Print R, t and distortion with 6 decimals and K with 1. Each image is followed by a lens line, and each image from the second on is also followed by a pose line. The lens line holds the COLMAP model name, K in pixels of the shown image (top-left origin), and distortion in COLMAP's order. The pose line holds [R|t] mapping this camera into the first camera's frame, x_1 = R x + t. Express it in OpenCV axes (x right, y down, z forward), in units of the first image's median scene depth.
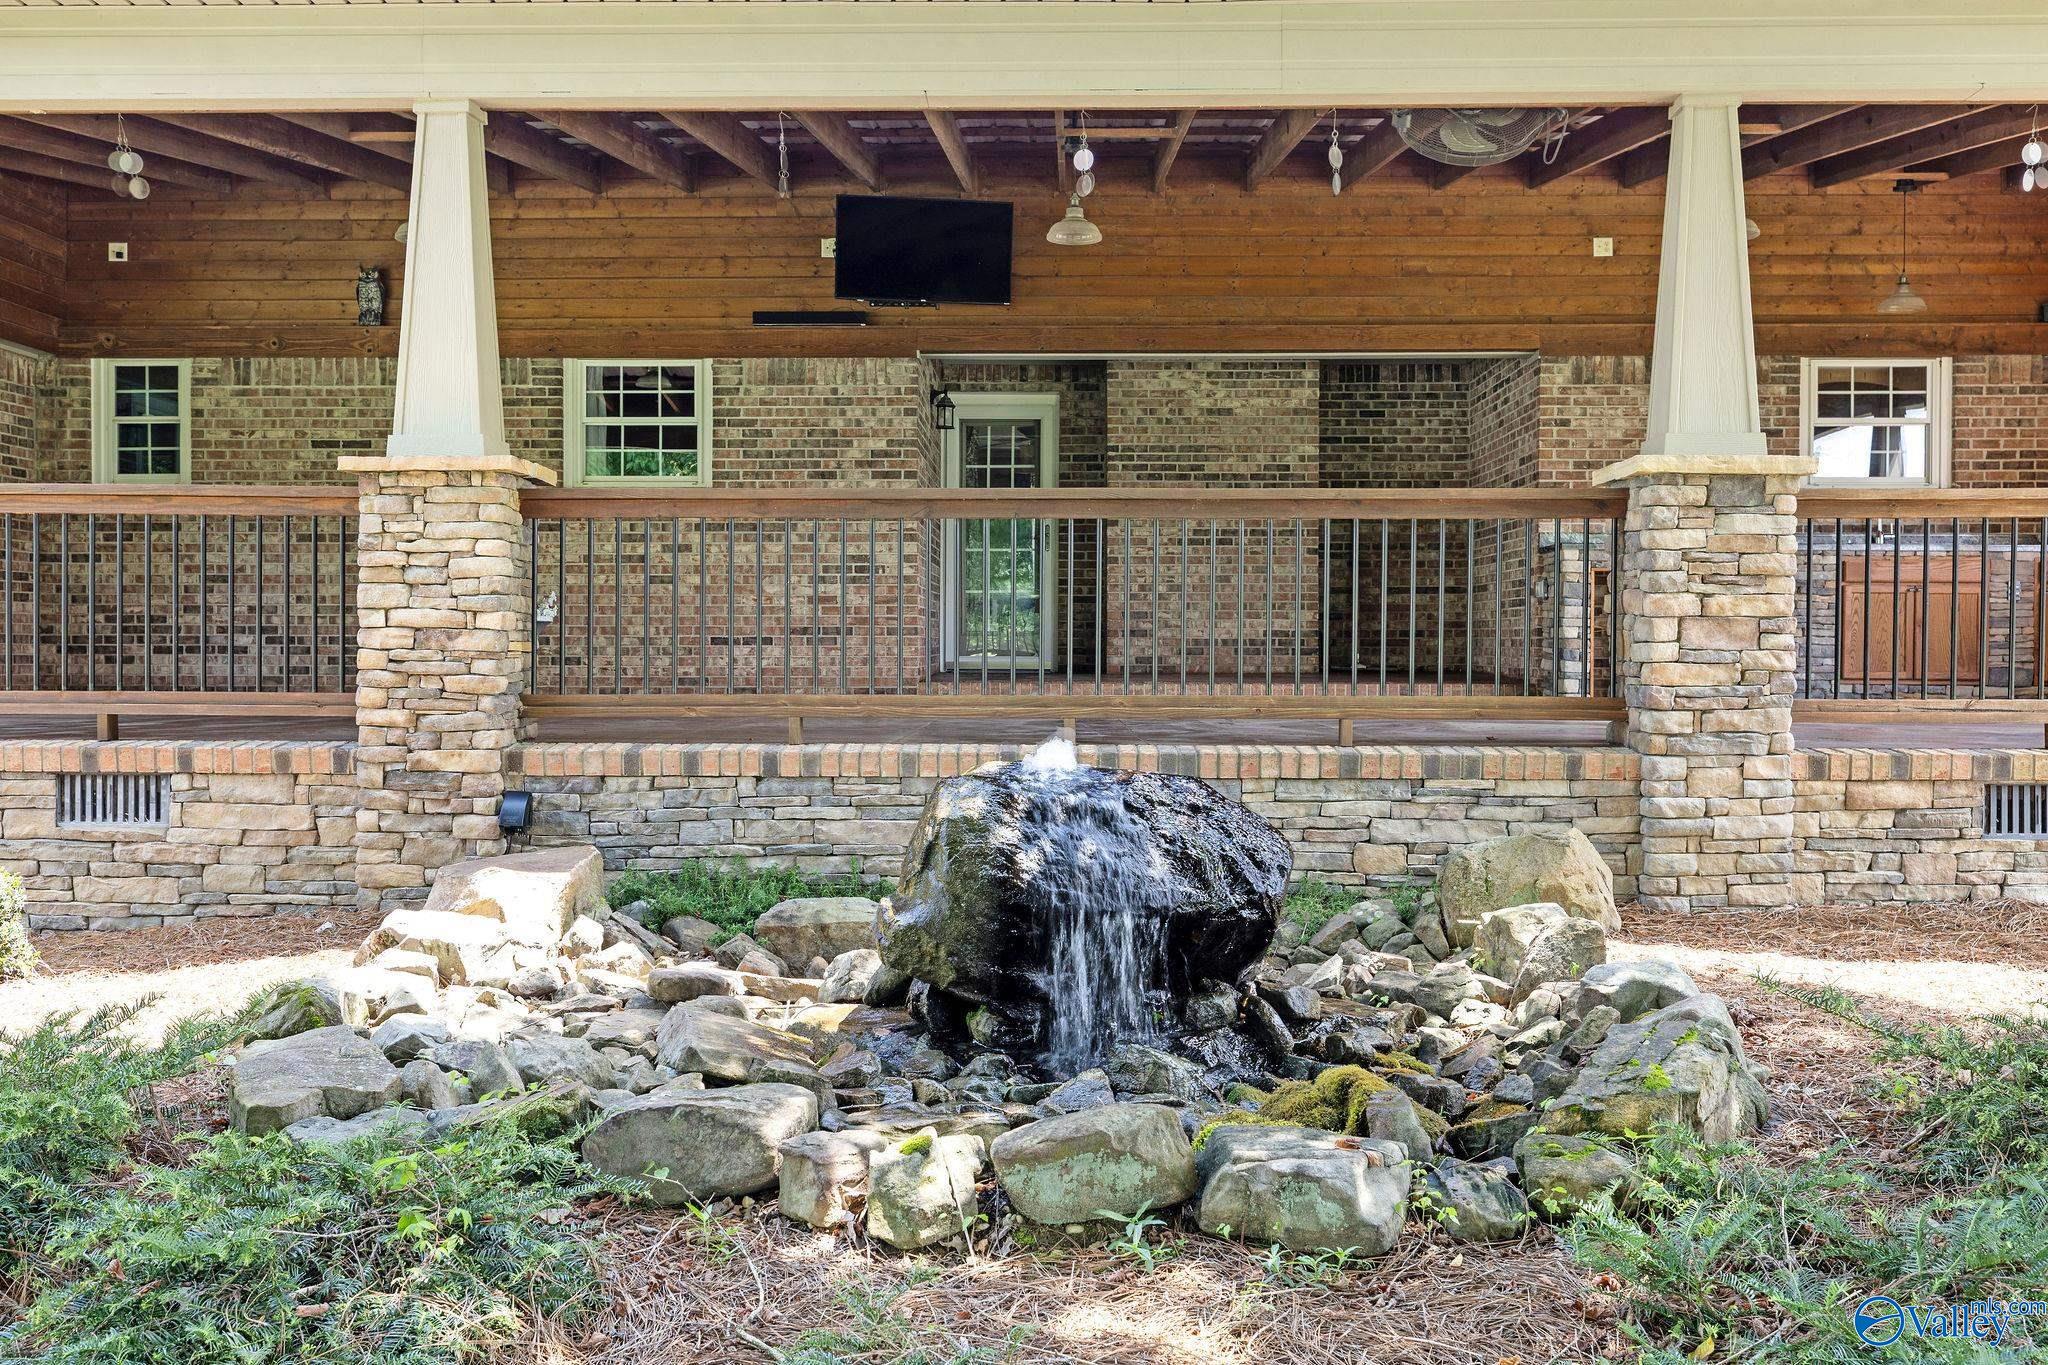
lens RADIAL K [[2020.8, 0, 1028.6], [0, 2020.8, 679.2], [0, 0, 1]] dist [-0.001037, 0.000000]
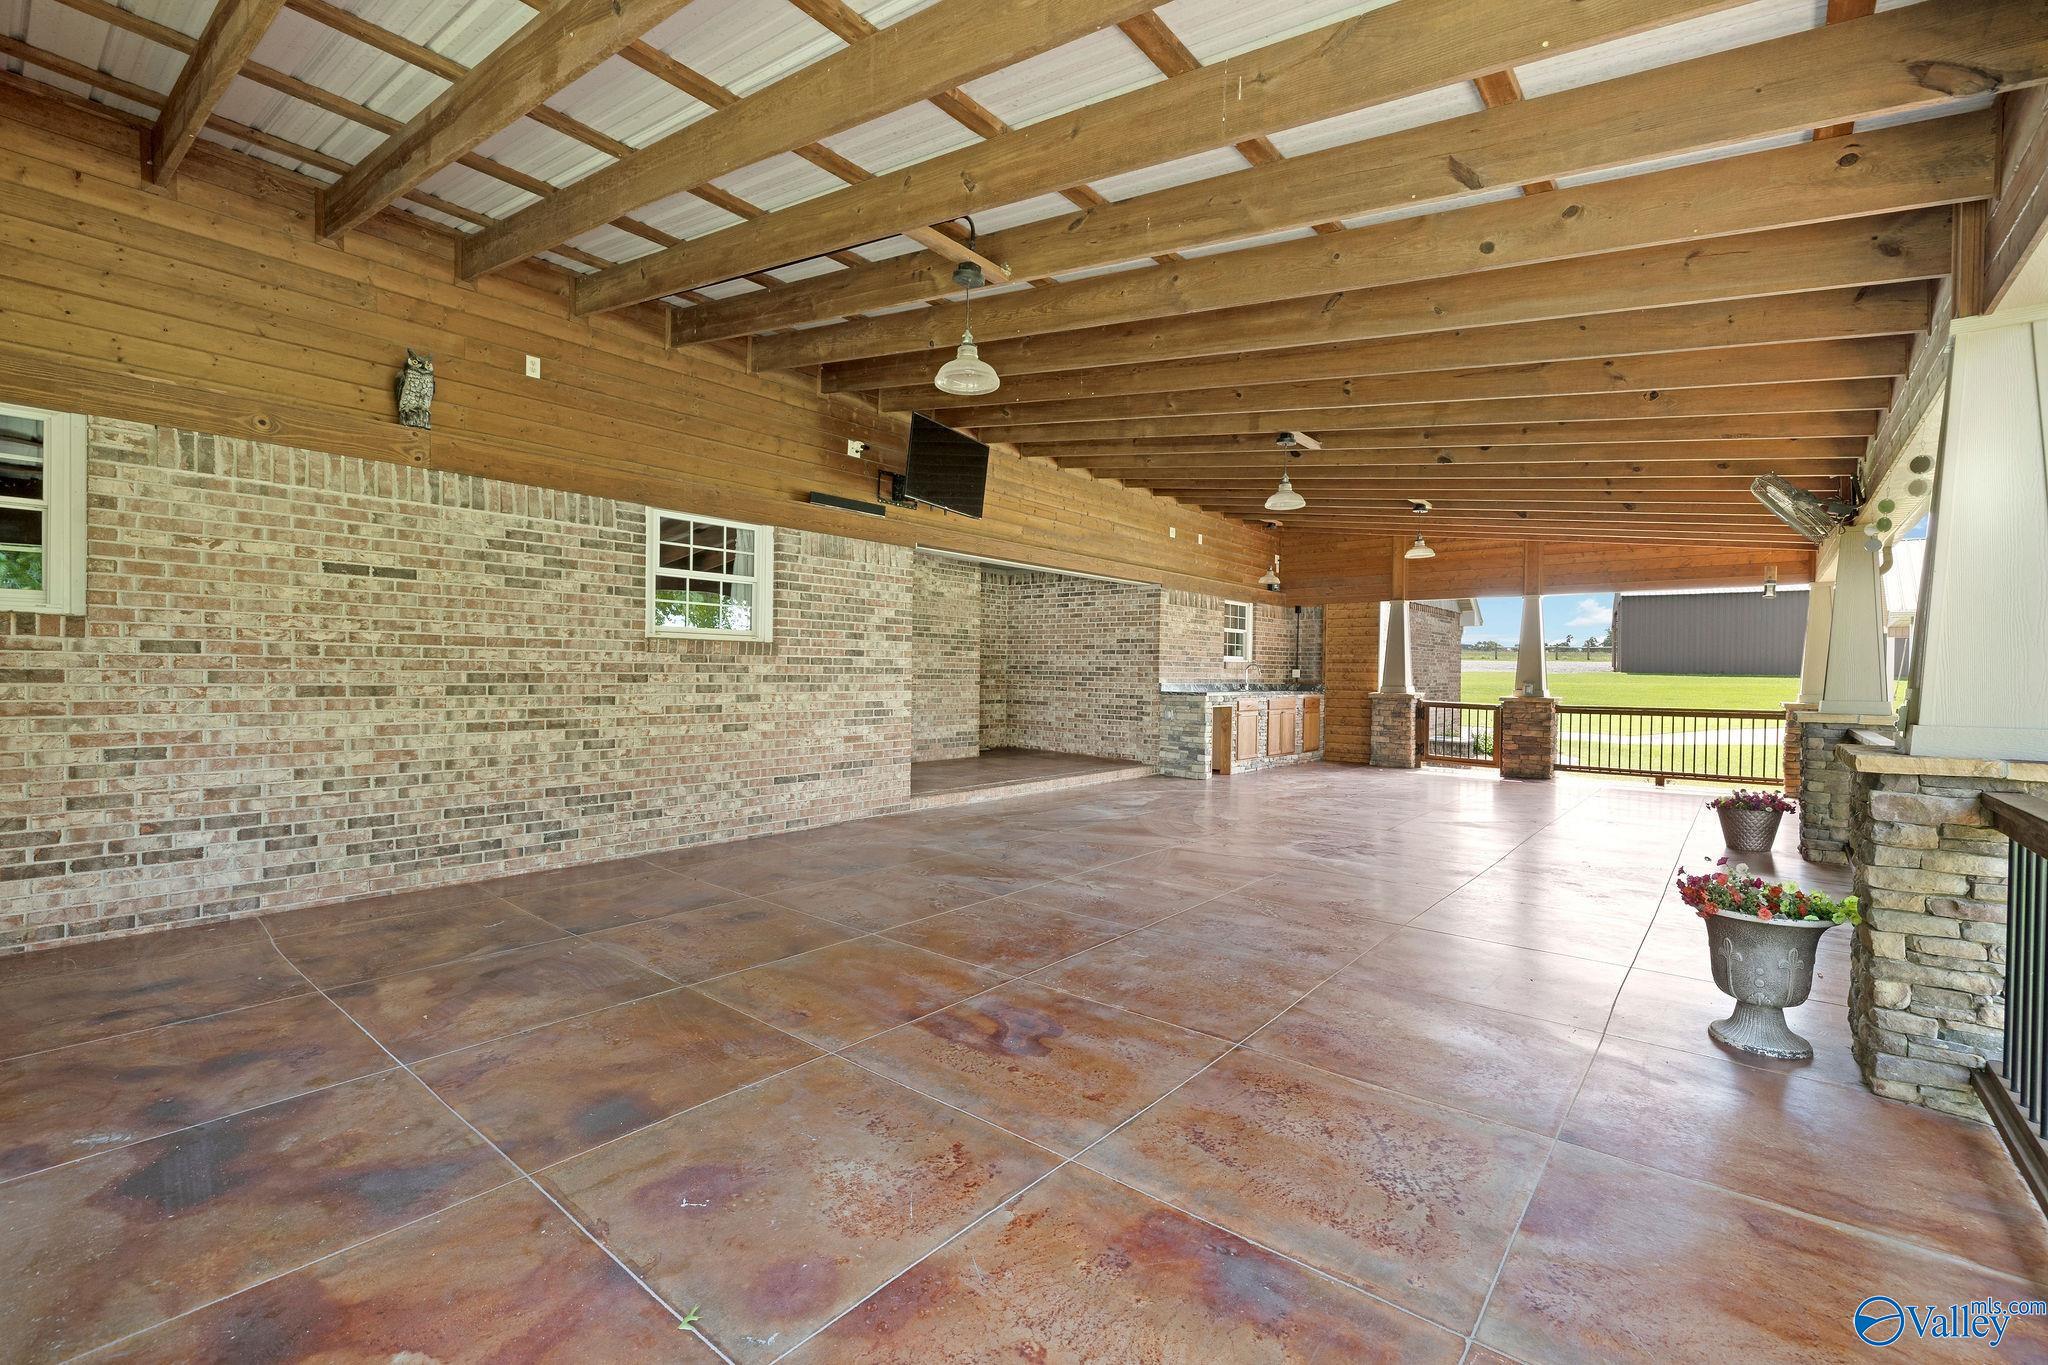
lens RADIAL K [[901.4, 0, 1037.3], [0, 901.4, 677.7], [0, 0, 1]] dist [0.000579, 0.000097]
pose [[0.597167, 0.001138, 0.802116, -0.467856], [0.000297, 0.999999, -0.001639, -0.074762], [-0.802117, 0.001217, 0.597166, 0.587918]]
